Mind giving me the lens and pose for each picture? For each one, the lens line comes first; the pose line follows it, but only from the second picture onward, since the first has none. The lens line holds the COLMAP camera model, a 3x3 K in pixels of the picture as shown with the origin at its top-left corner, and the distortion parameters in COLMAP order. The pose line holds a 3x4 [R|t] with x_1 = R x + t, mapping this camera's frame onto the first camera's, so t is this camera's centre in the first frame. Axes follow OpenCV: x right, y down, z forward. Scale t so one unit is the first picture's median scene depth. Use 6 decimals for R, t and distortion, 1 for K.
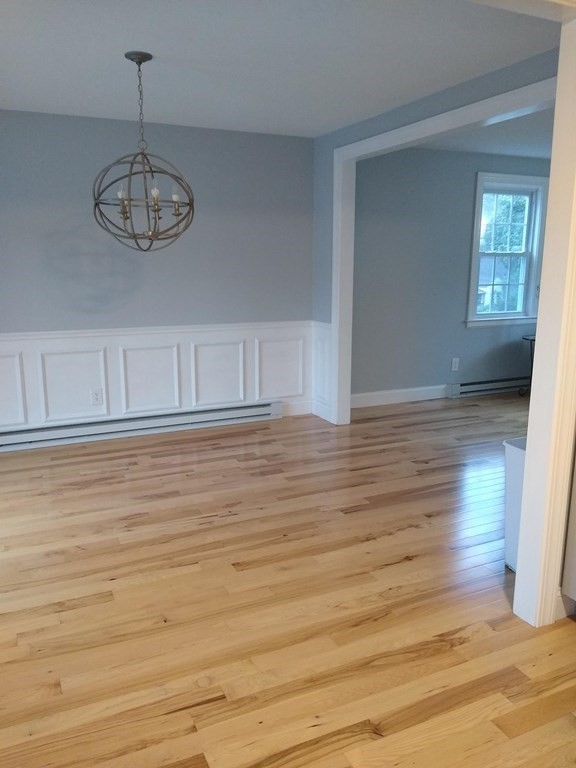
lens RADIAL K [[590.2, 0, 285.4], [0, 590.2, 384.7], [0, 0, 1]] dist [0.023387, -0.034293]
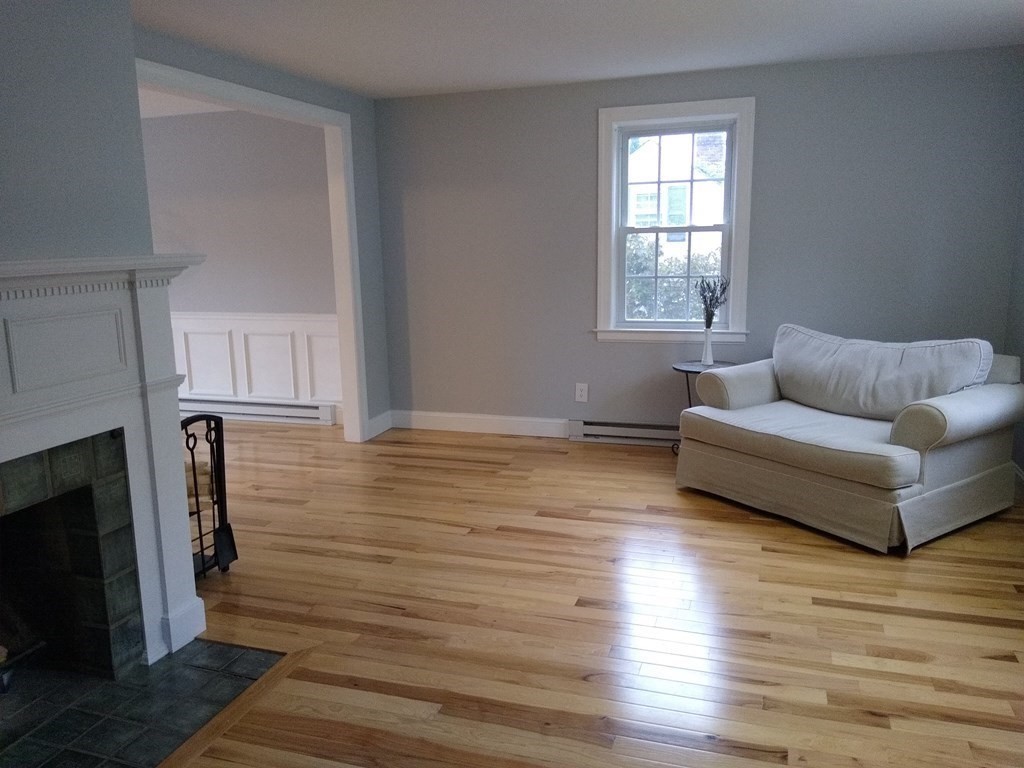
lens RADIAL K [[786.9, 0, 512.5], [0, 786.9, 392.5], [0, 0, 1]] dist [0.023387, -0.034293]
pose [[0.734791, 0.118135, -0.667927, 0.978627], [-0.117844, 0.991975, 0.045808, -0.077578], [0.667978, 0.045051, 0.742816, 0.317449]]
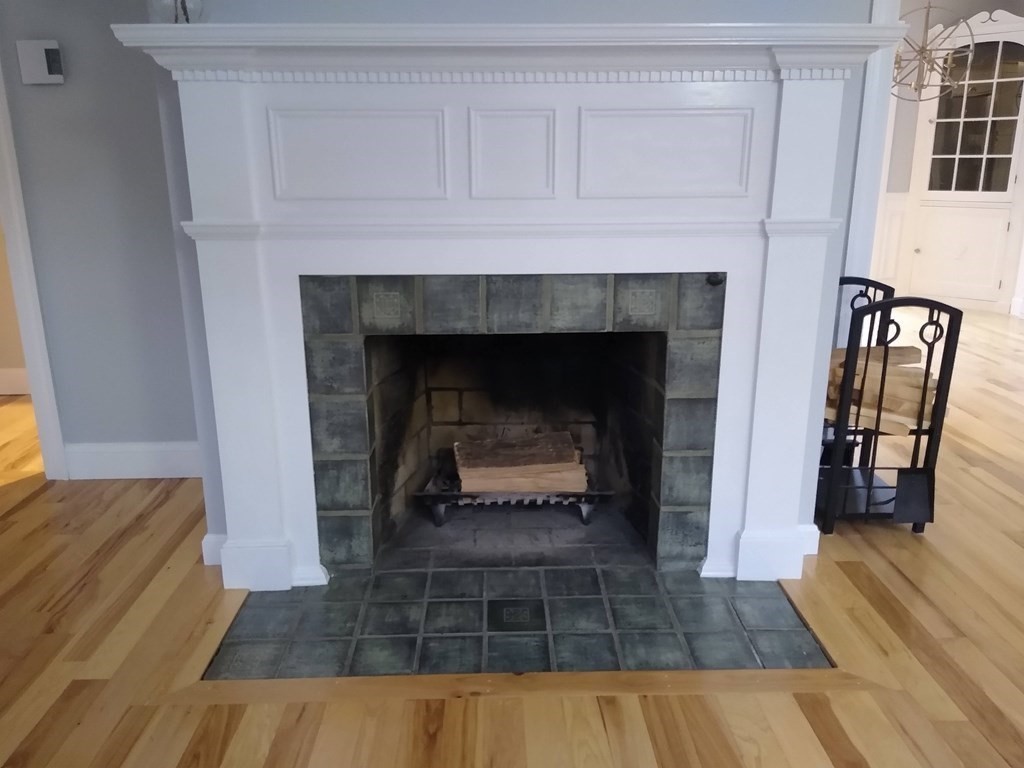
lens RADIAL K [[786.9, 0, 512.4], [0, 786.9, 384.5], [0, 0, 1]] dist [0.023387, -0.034293]
pose [[-0.404722, 0.245231, -0.880944, 0.858736], [-0.174605, 0.924921, 0.337690, -0.064813], [0.897615, 0.290488, -0.331517, 0.573723]]
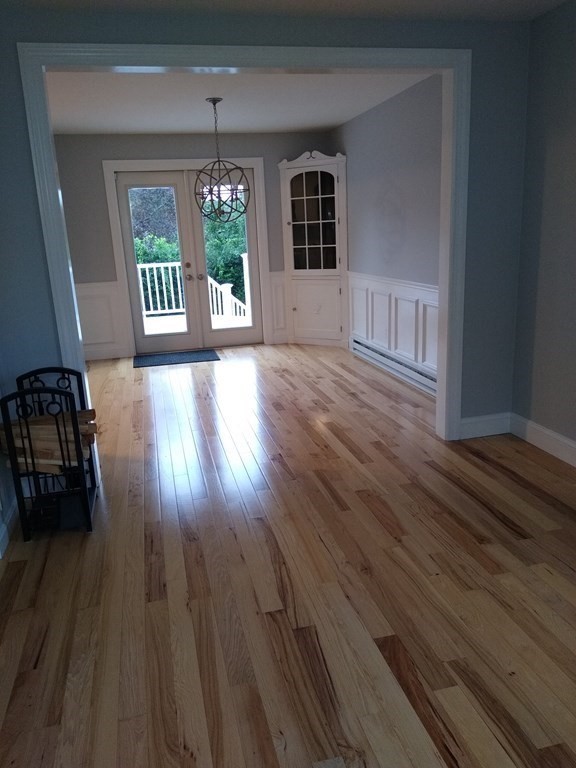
lens RADIAL K [[590.2, 0, 283.3], [0, 590.2, 384.0], [0, 0, 1]] dist [0.023387, -0.034293]
pose [[-0.201360, 0.258909, -0.944680, 0.816377], [-0.146763, 0.945573, 0.290436, -0.182428], [0.968460, 0.197126, -0.152402, 0.890702]]
